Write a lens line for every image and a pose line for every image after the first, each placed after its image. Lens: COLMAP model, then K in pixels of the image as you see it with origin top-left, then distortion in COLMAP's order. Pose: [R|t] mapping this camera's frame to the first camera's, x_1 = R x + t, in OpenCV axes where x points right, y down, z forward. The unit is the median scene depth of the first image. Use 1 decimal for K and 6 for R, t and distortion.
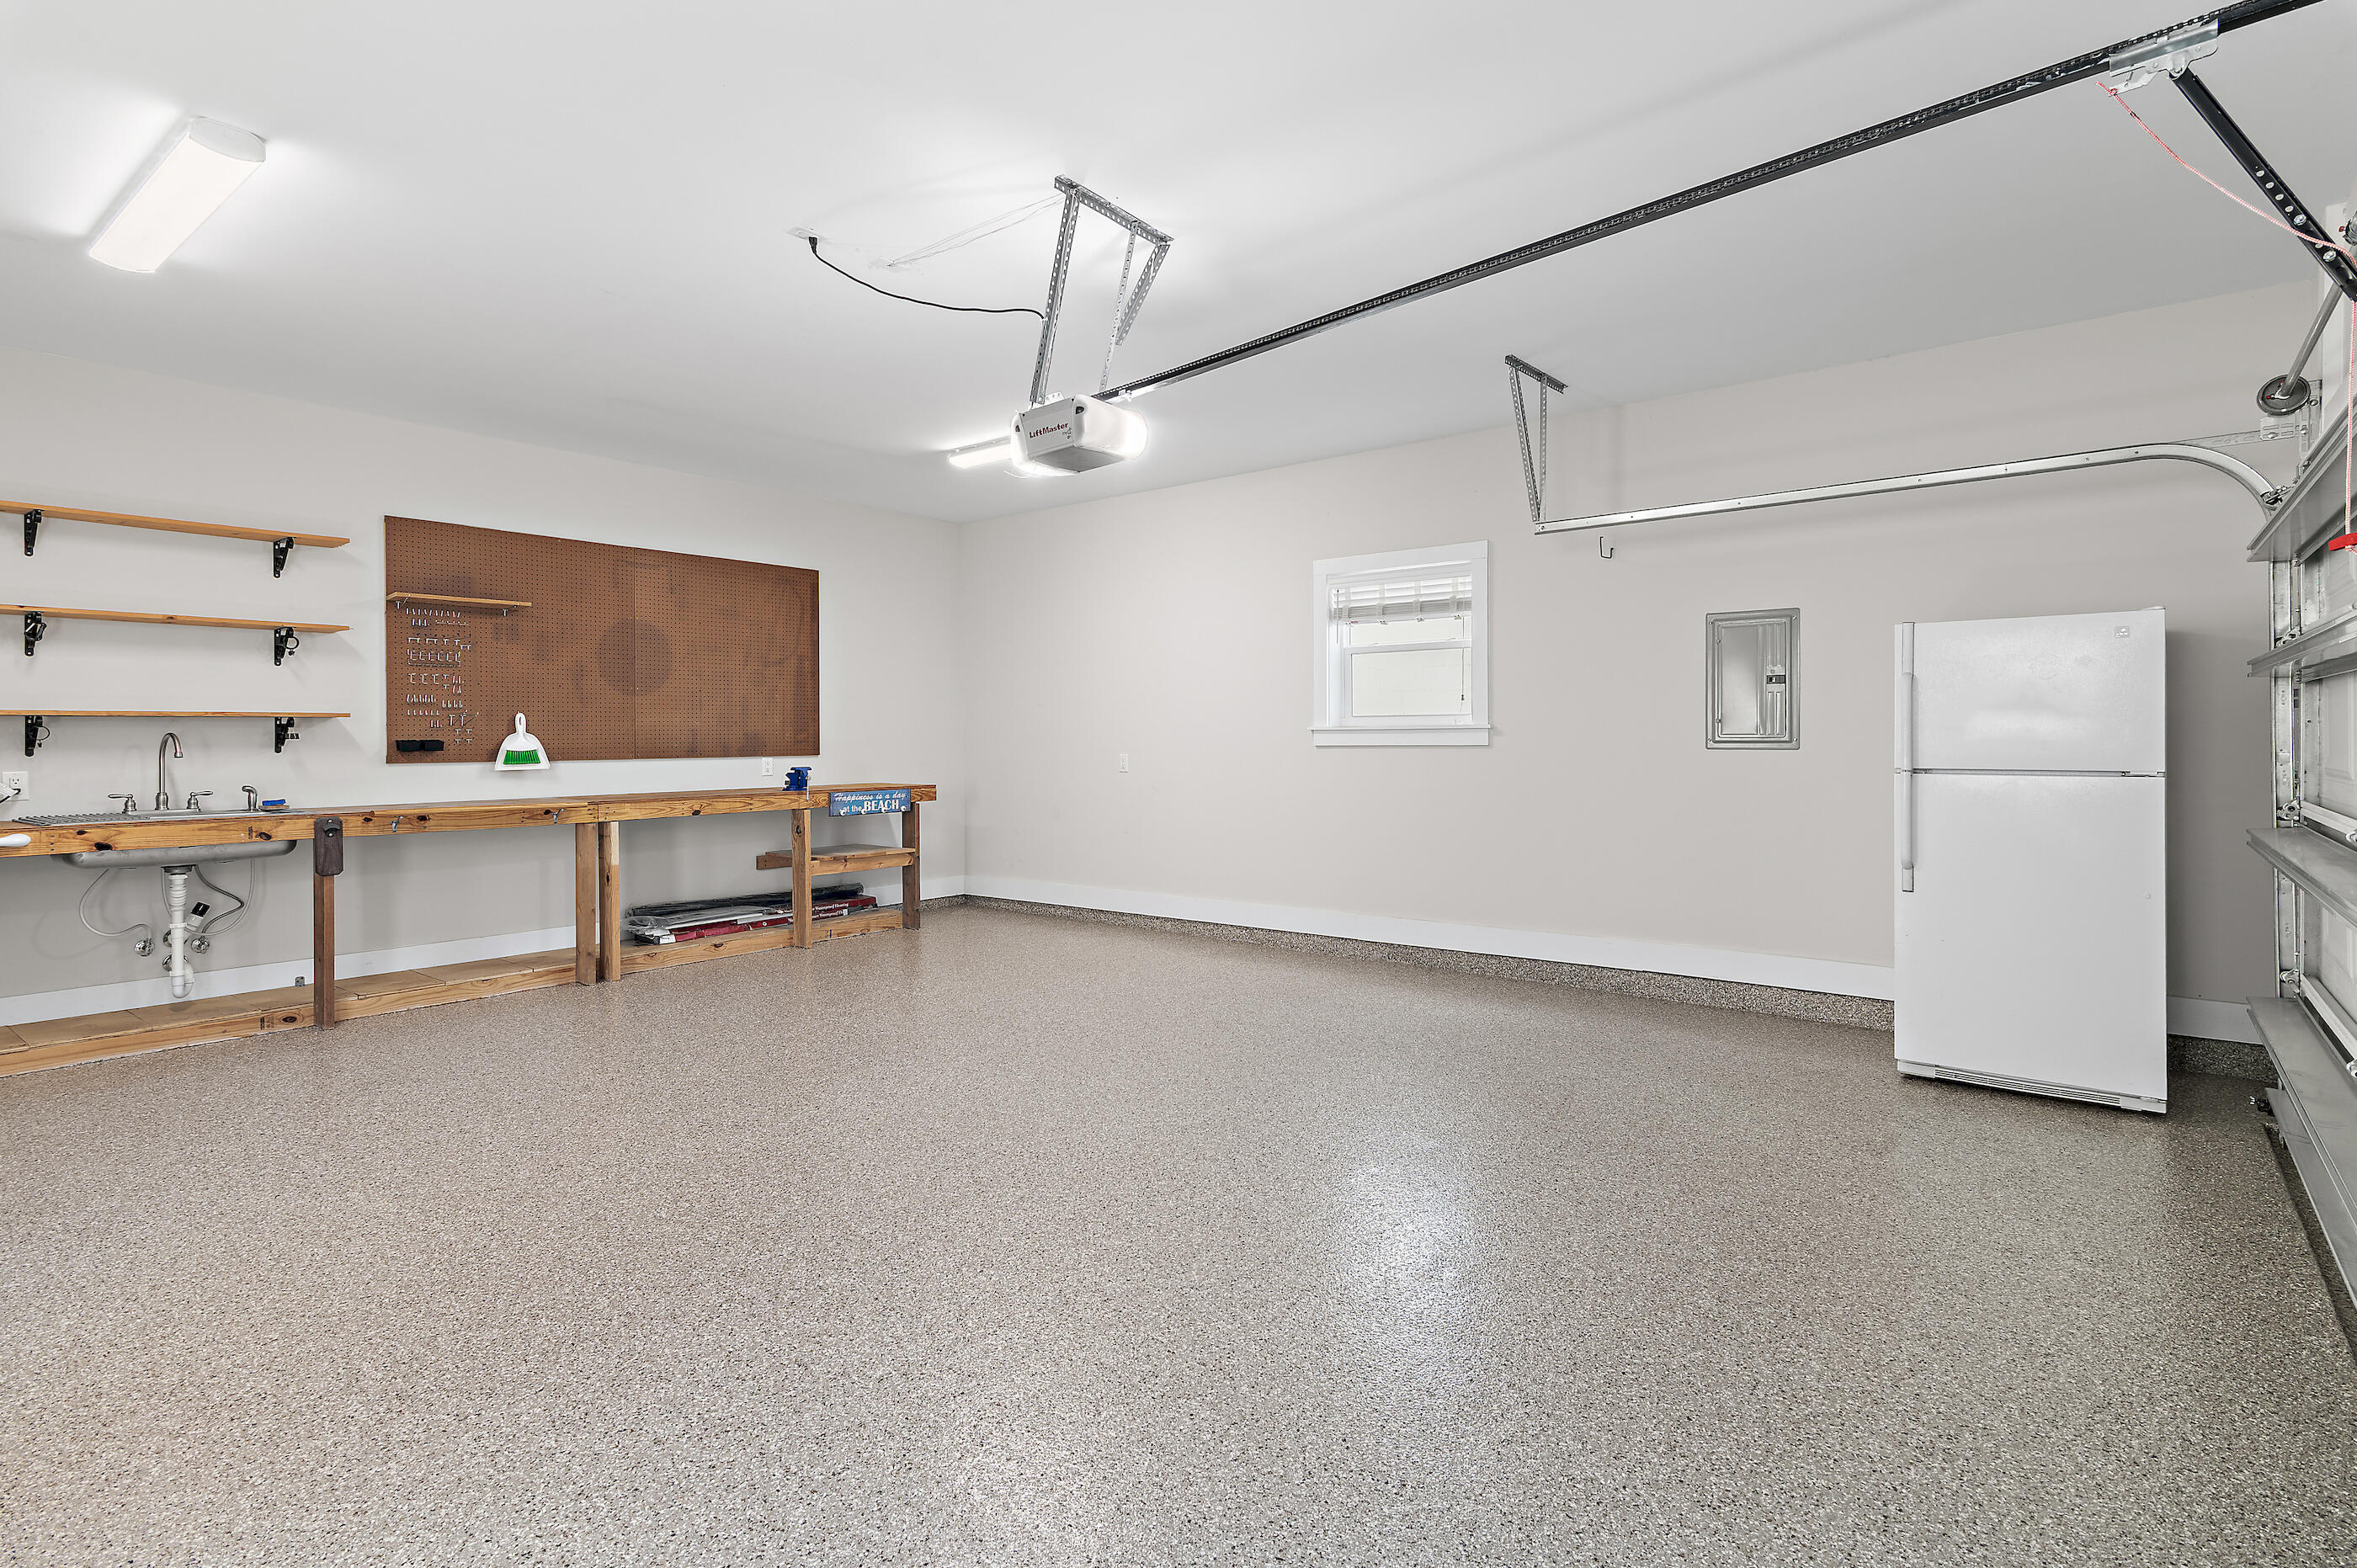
lens RADIAL K [[1162.3, 0, 1180.1], [0, 1162.3, 772.6], [0, 0, 1]] dist [0.020871, -0.000032]
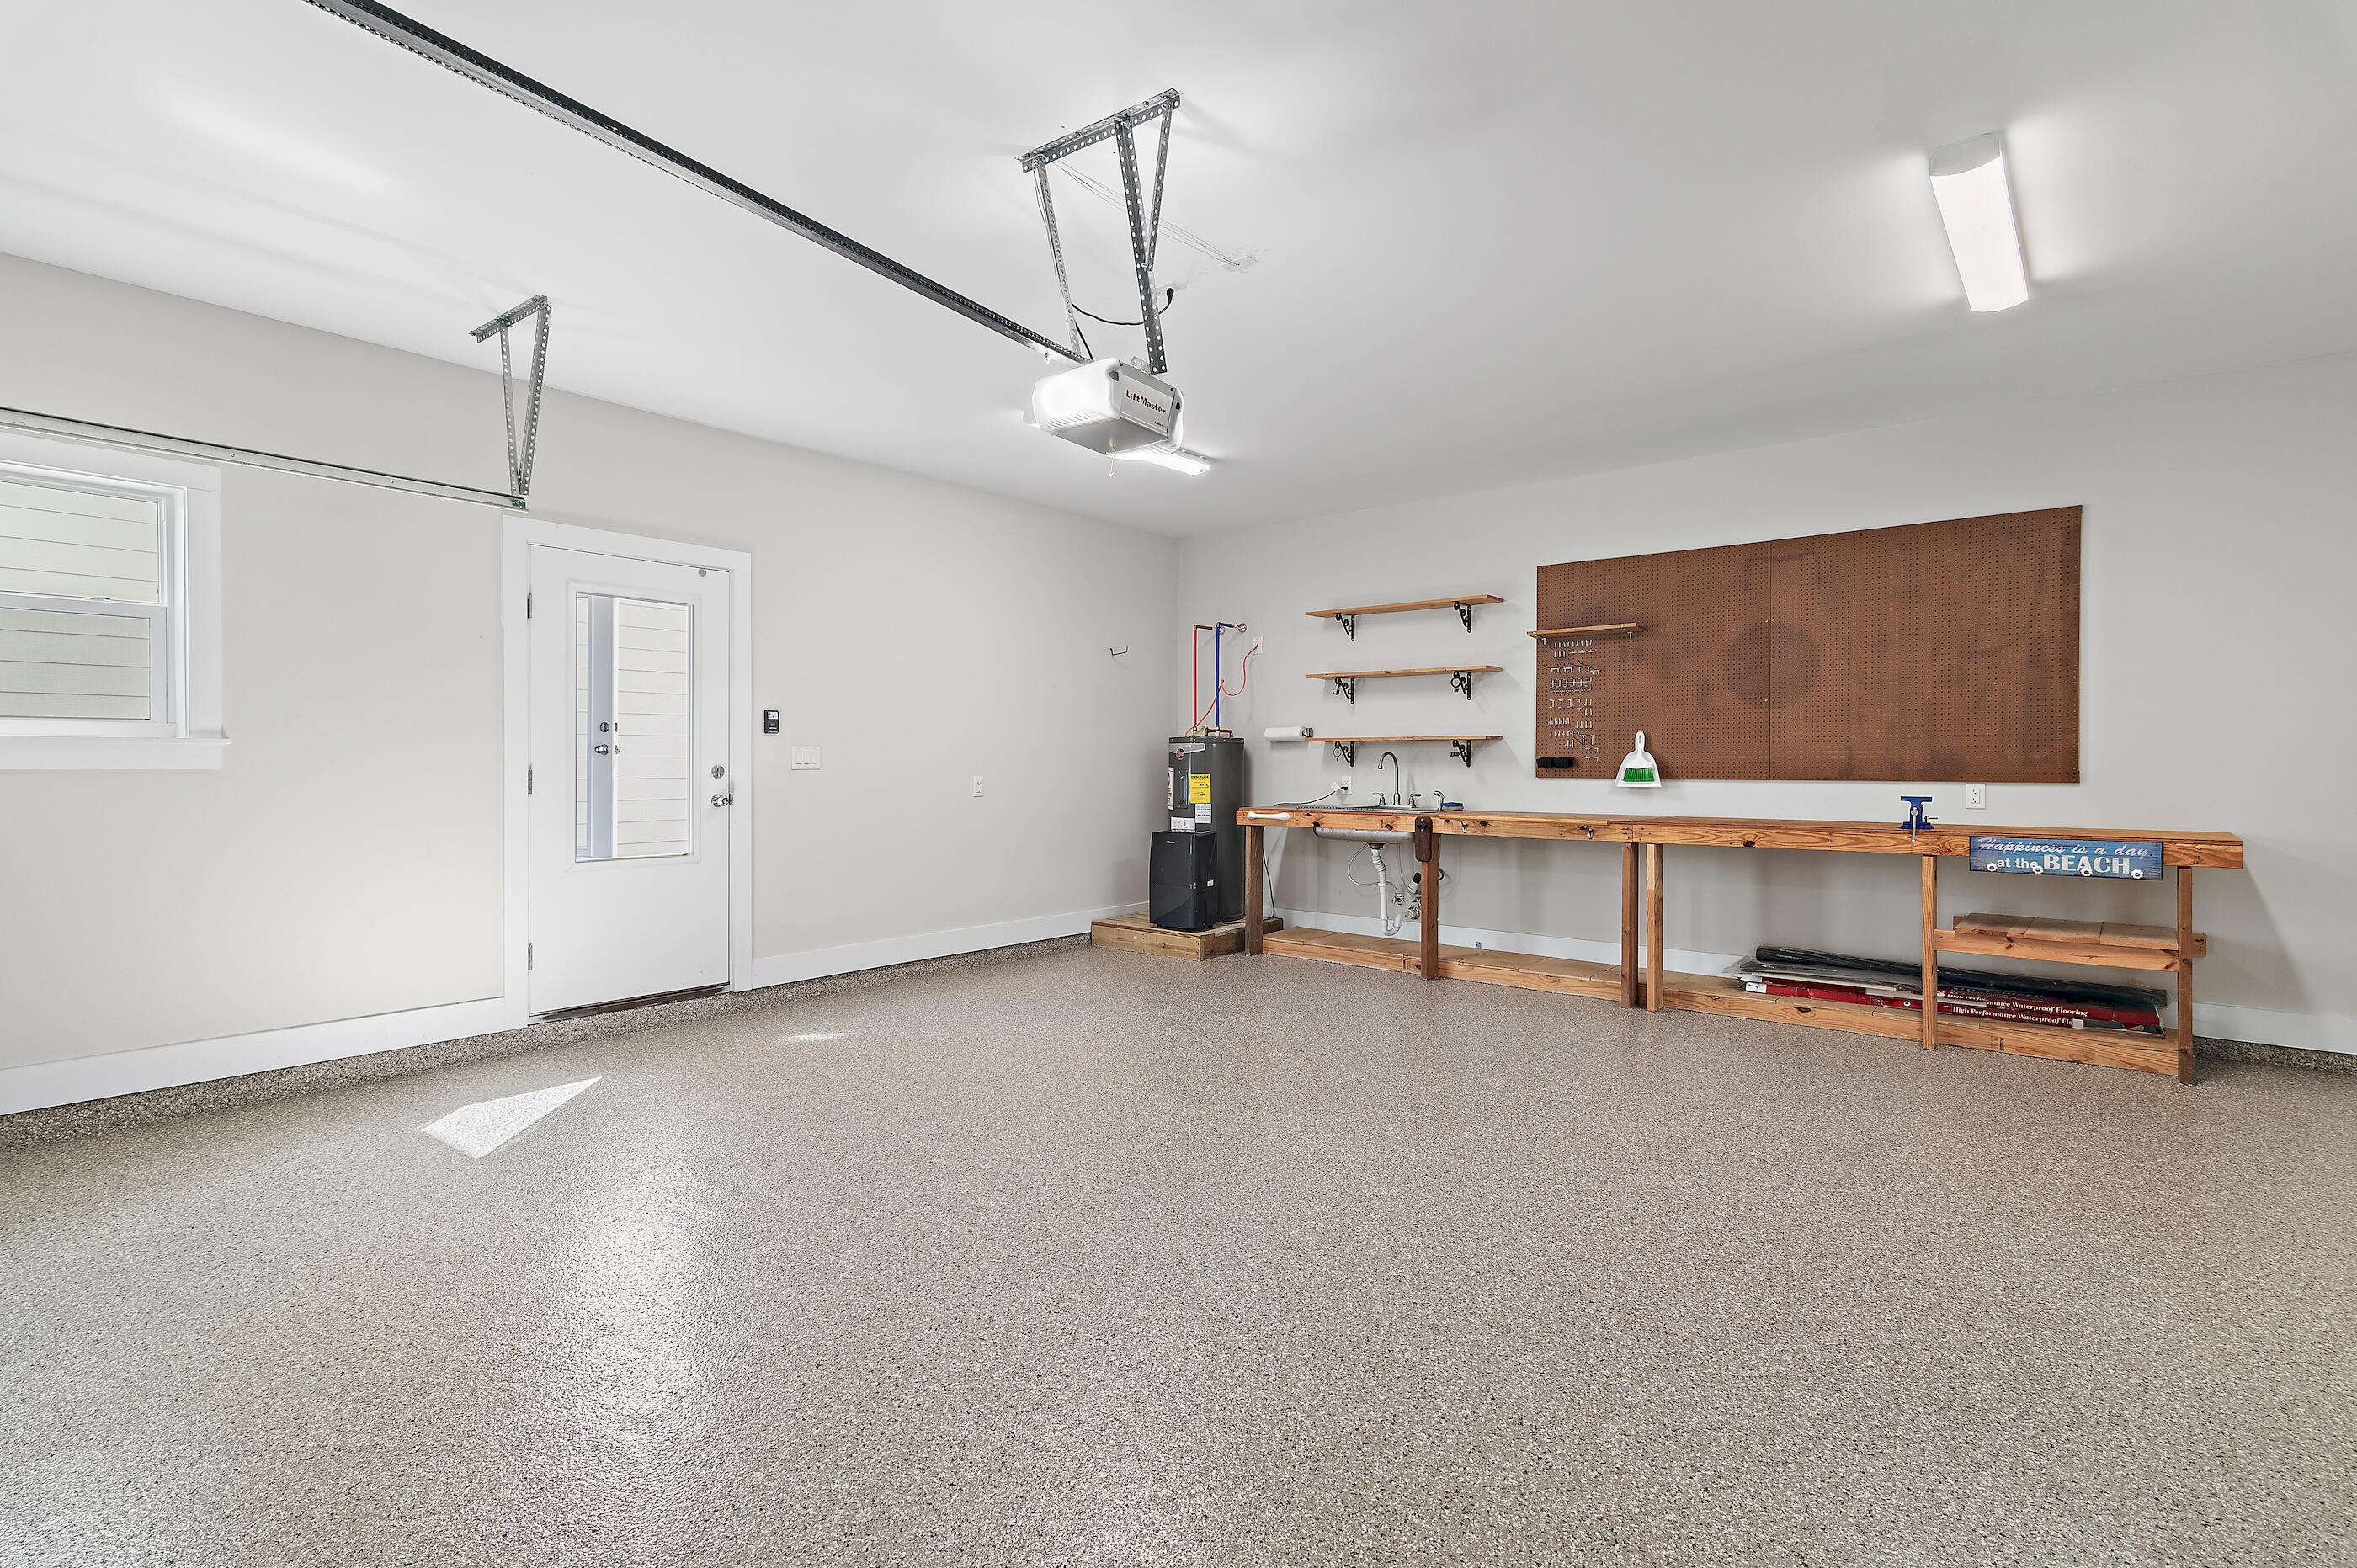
lens RADIAL K [[1162.3, 0, 1180.1], [0, 1162.3, 772.6], [0, 0, 1]] dist [0.020871, -0.000032]
pose [[-0.017663, 0.016896, -0.999701, 0.457623], [-0.031178, 0.999362, 0.017441, -0.020115], [0.999358, 0.031477, -0.017125, 0.609530]]
